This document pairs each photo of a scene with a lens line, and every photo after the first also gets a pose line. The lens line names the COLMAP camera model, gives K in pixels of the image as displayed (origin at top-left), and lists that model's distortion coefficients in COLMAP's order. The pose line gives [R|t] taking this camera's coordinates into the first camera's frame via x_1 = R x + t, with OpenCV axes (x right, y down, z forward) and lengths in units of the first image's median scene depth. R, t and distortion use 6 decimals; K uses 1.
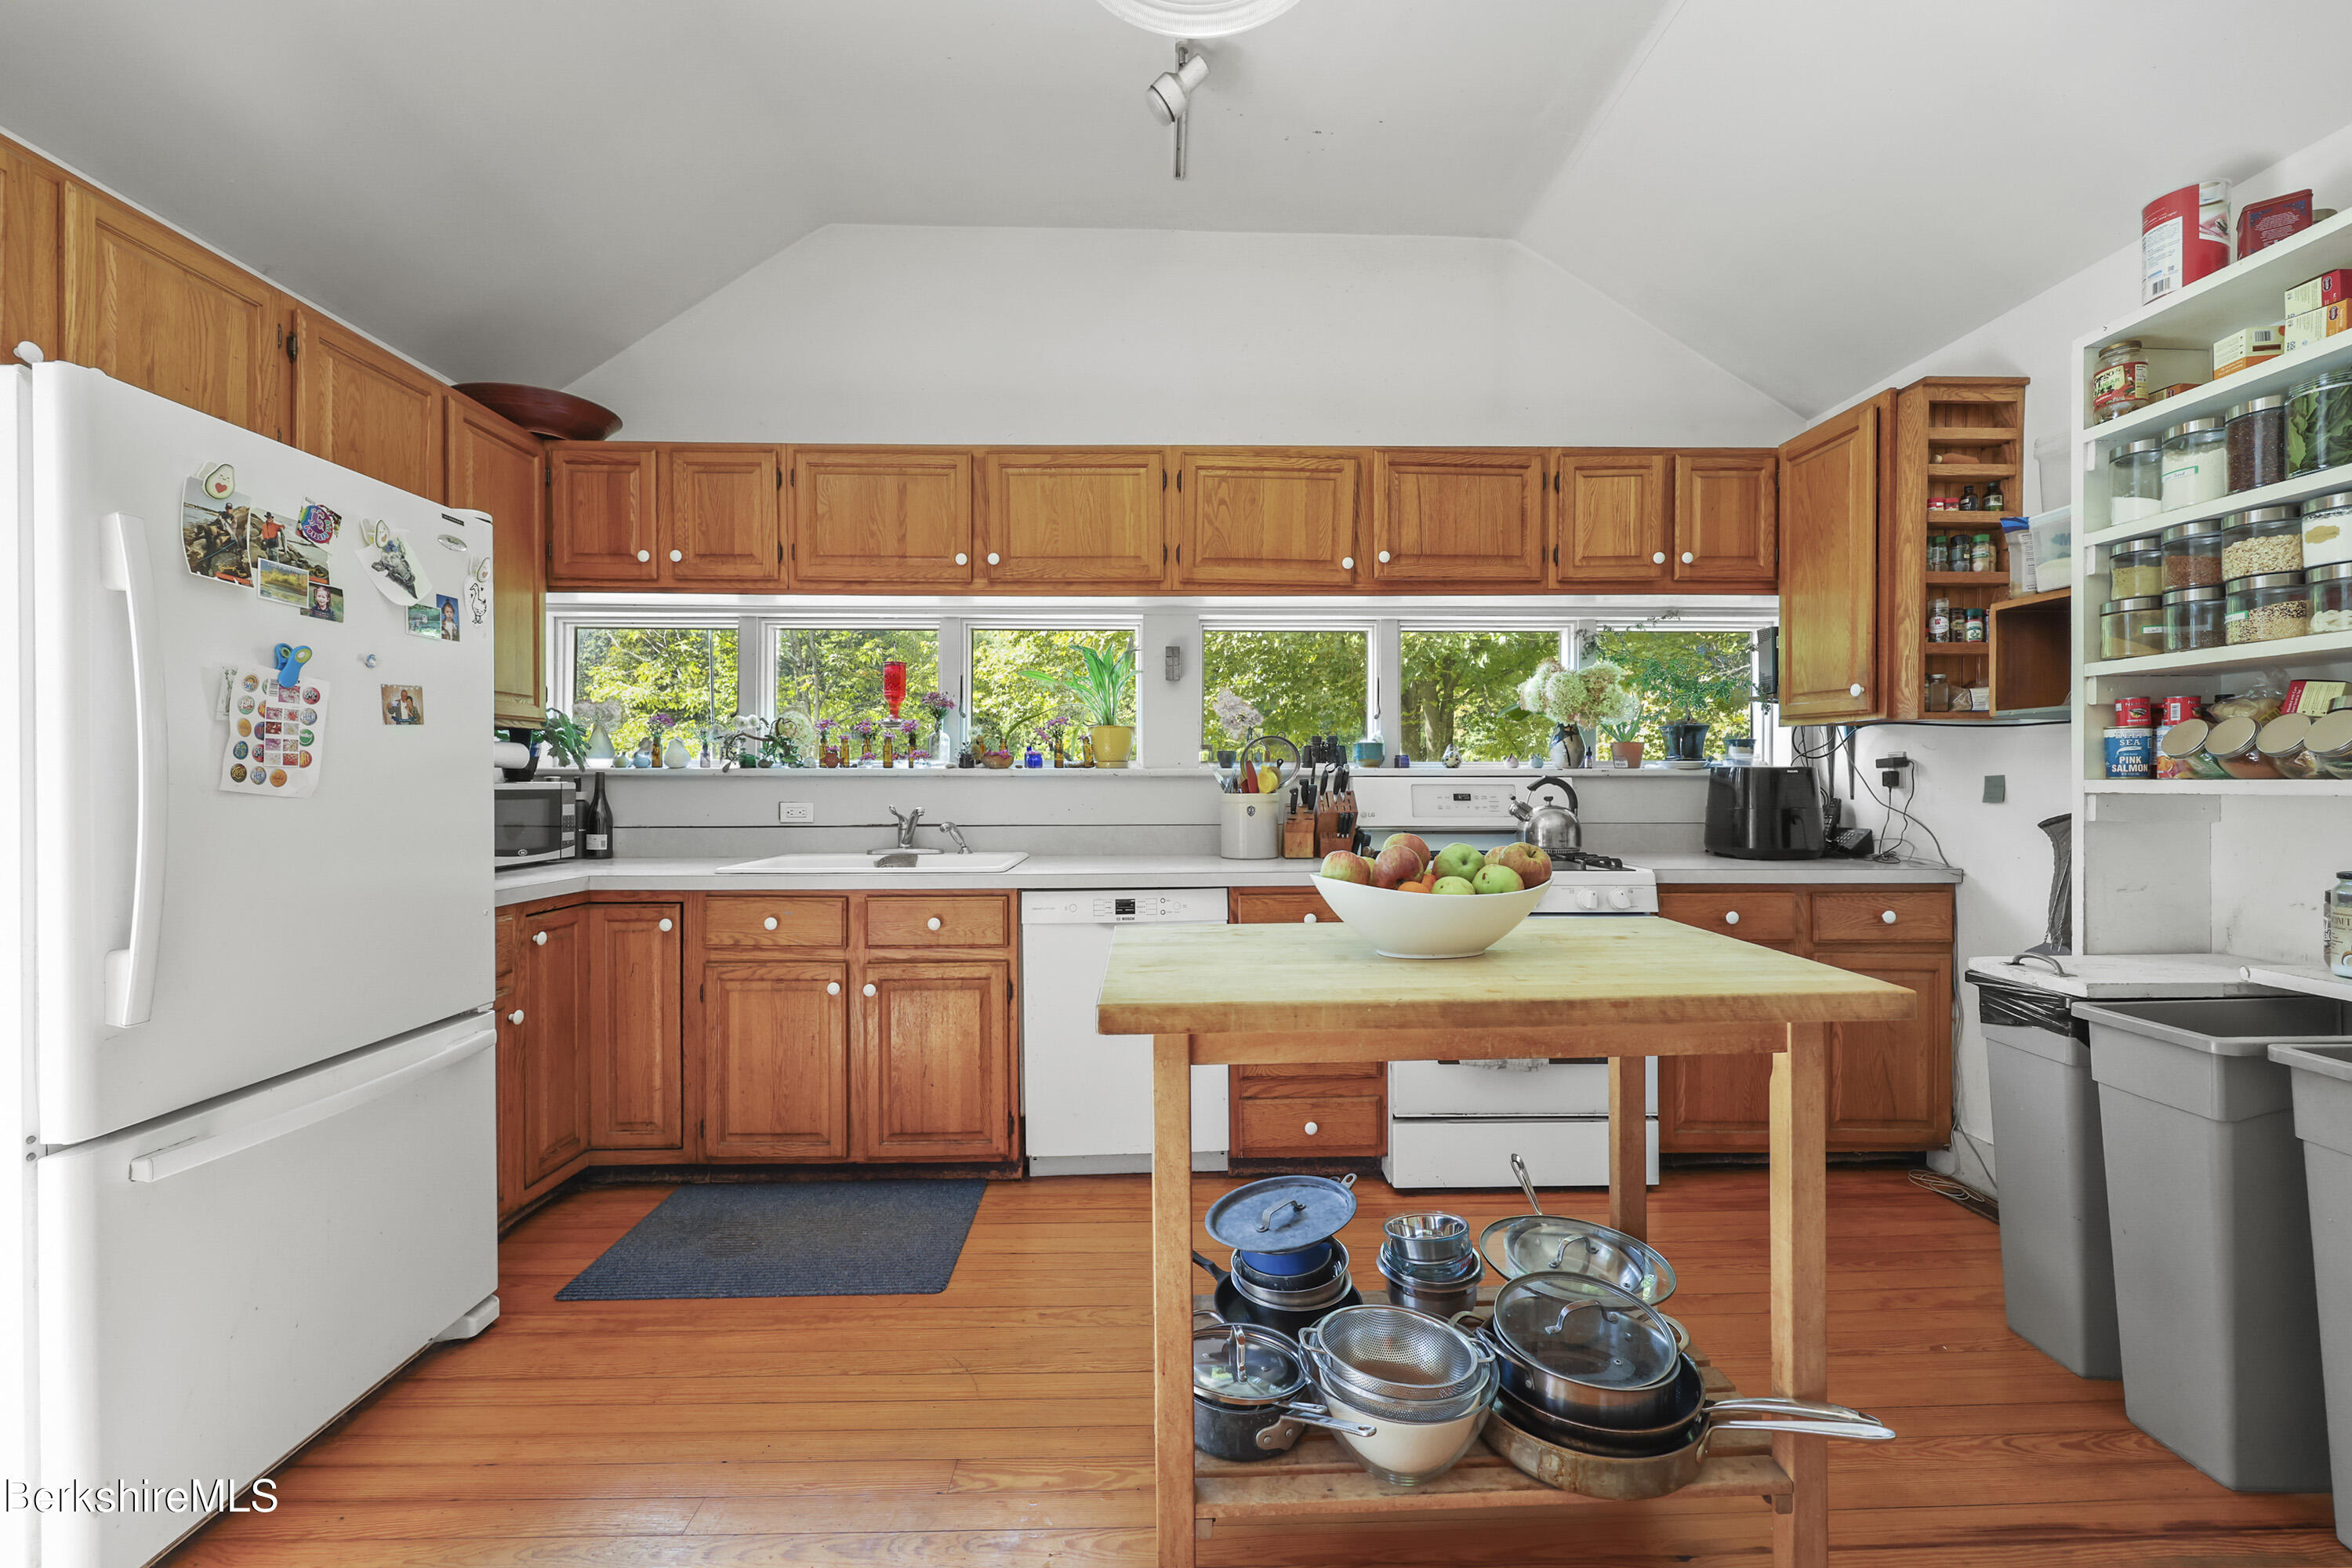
lens RADIAL K [[953.9, 0, 1183.5], [0, 953.9, 774.8], [0, 0, 1]] dist [-0.002635, 0.000823]
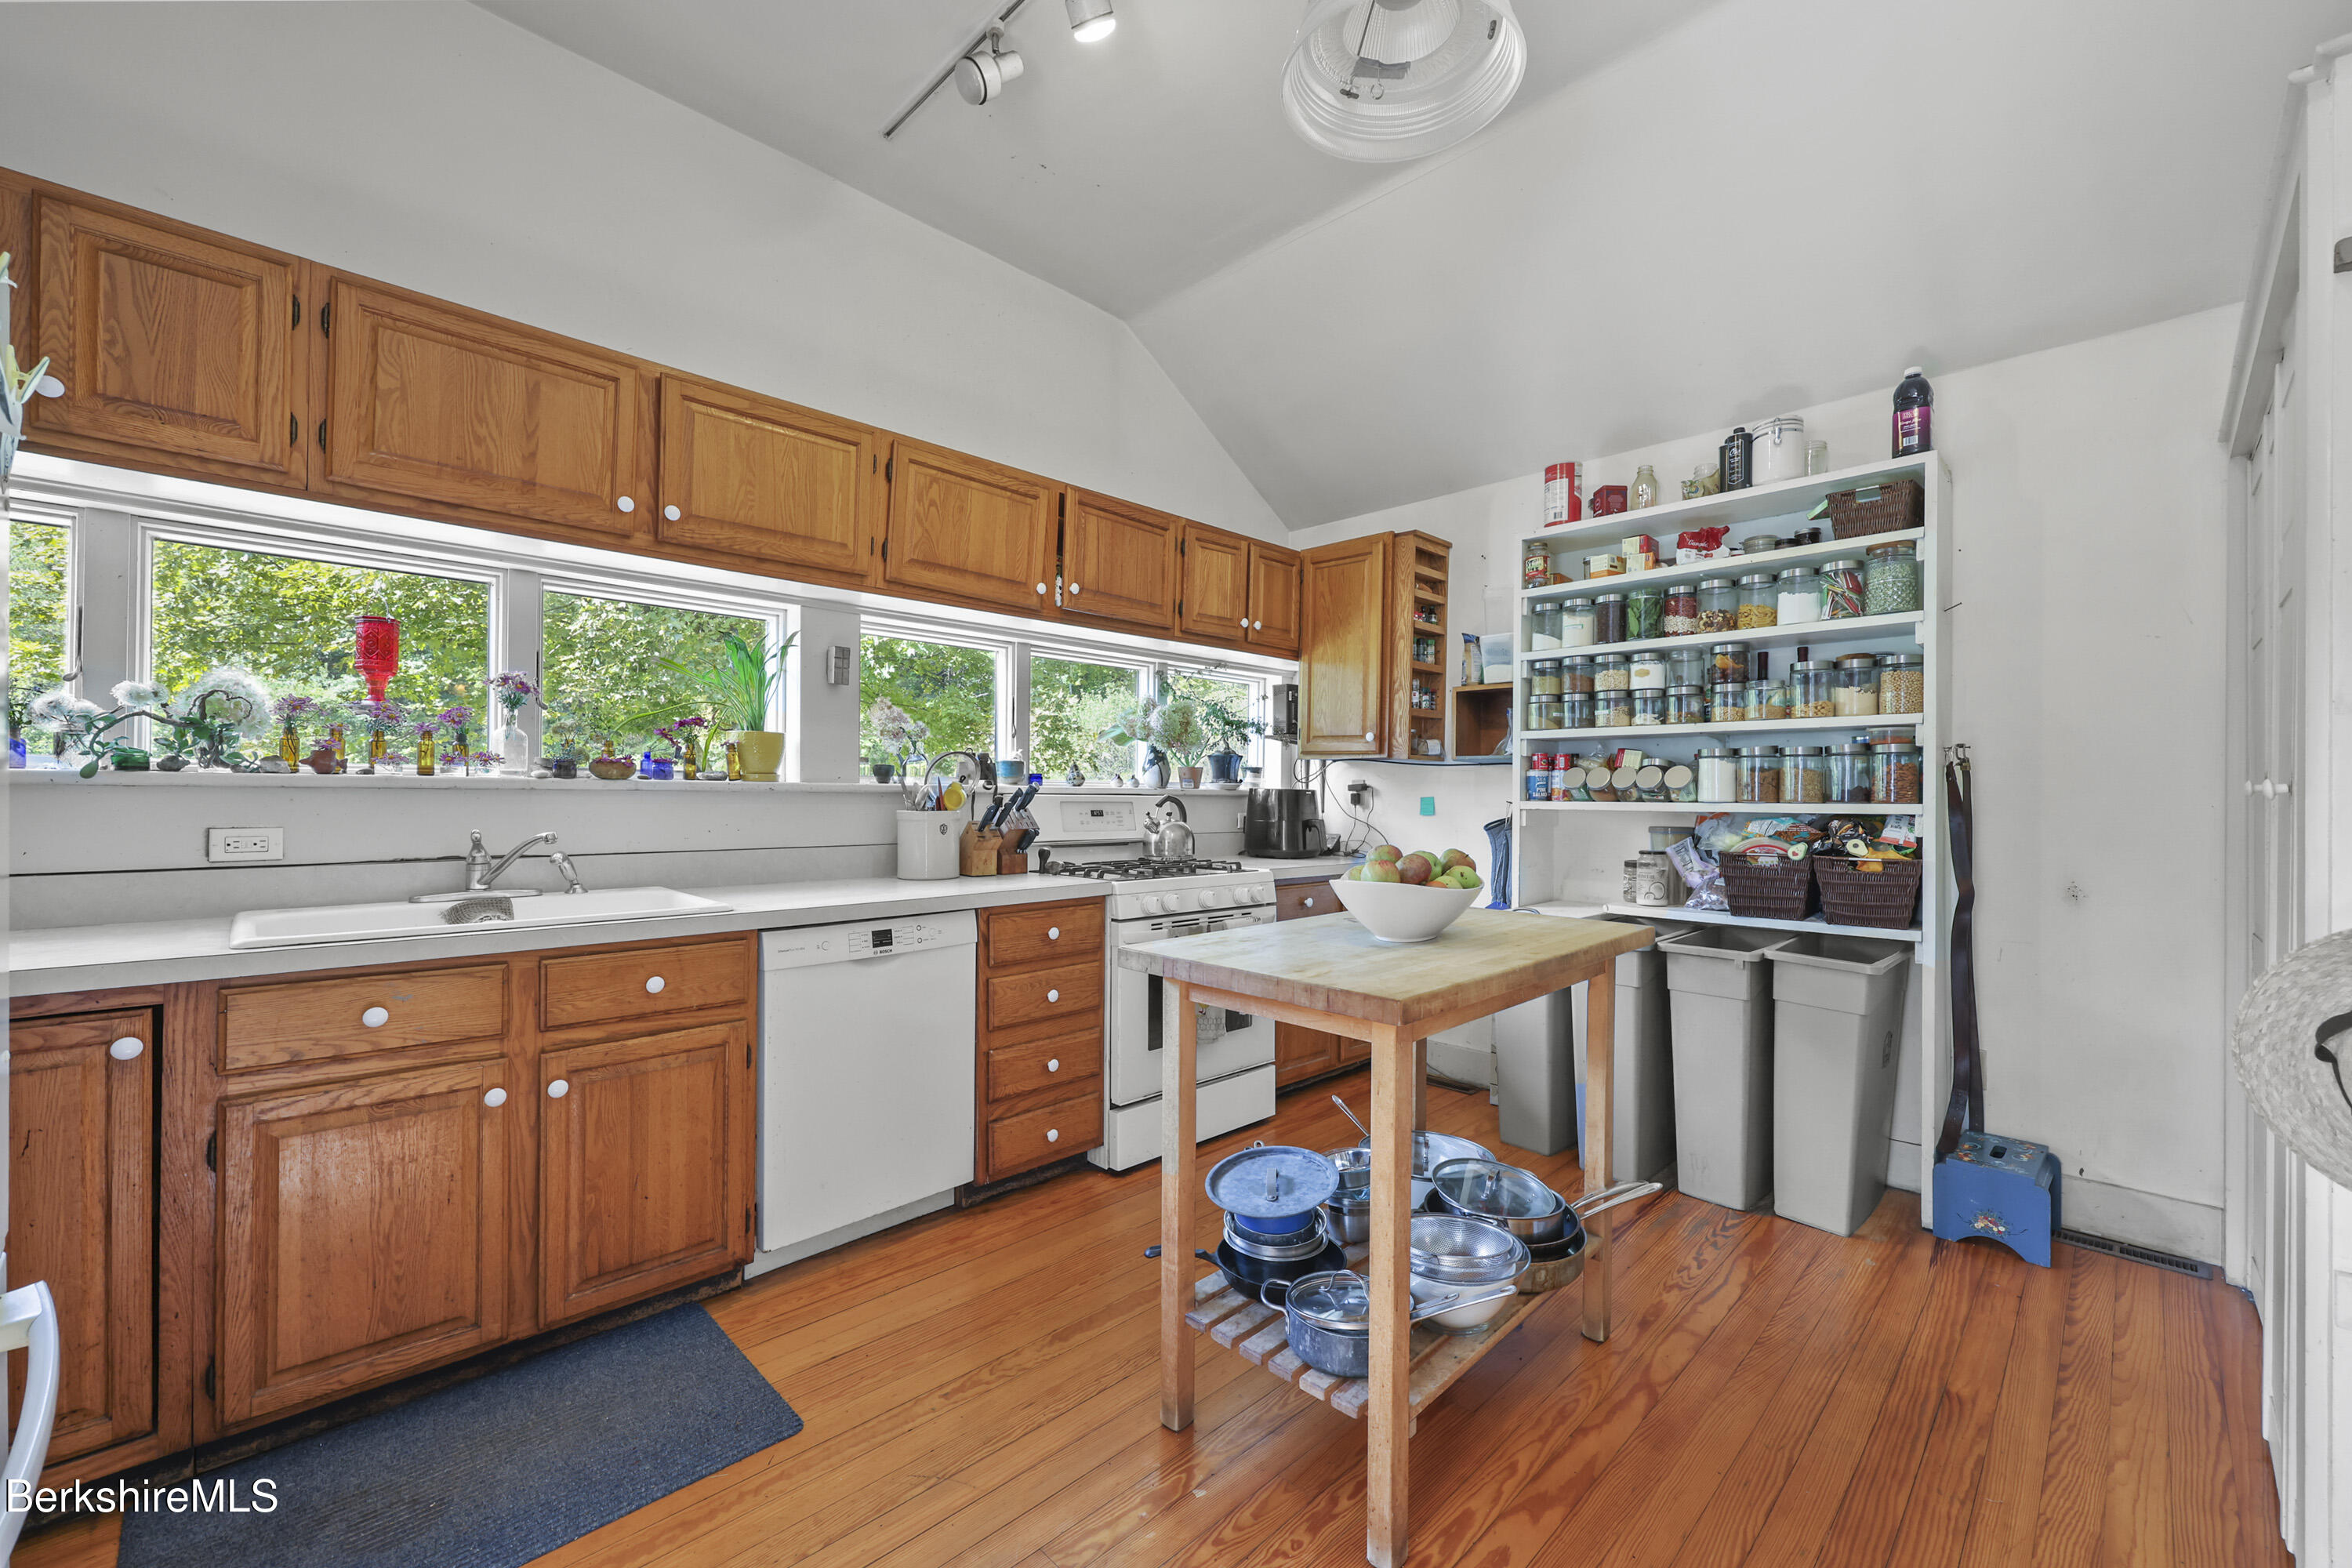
lens RADIAL K [[953.9, 0, 1195.2], [0, 953.9, 787.8], [0, 0, 1]] dist [-0.002635, 0.000823]
pose [[0.721313, 0.012502, 0.692496, -0.468980], [-0.012148, 0.999912, -0.005399, -0.001736], [-0.692503, -0.004518, 0.721401, 0.149409]]
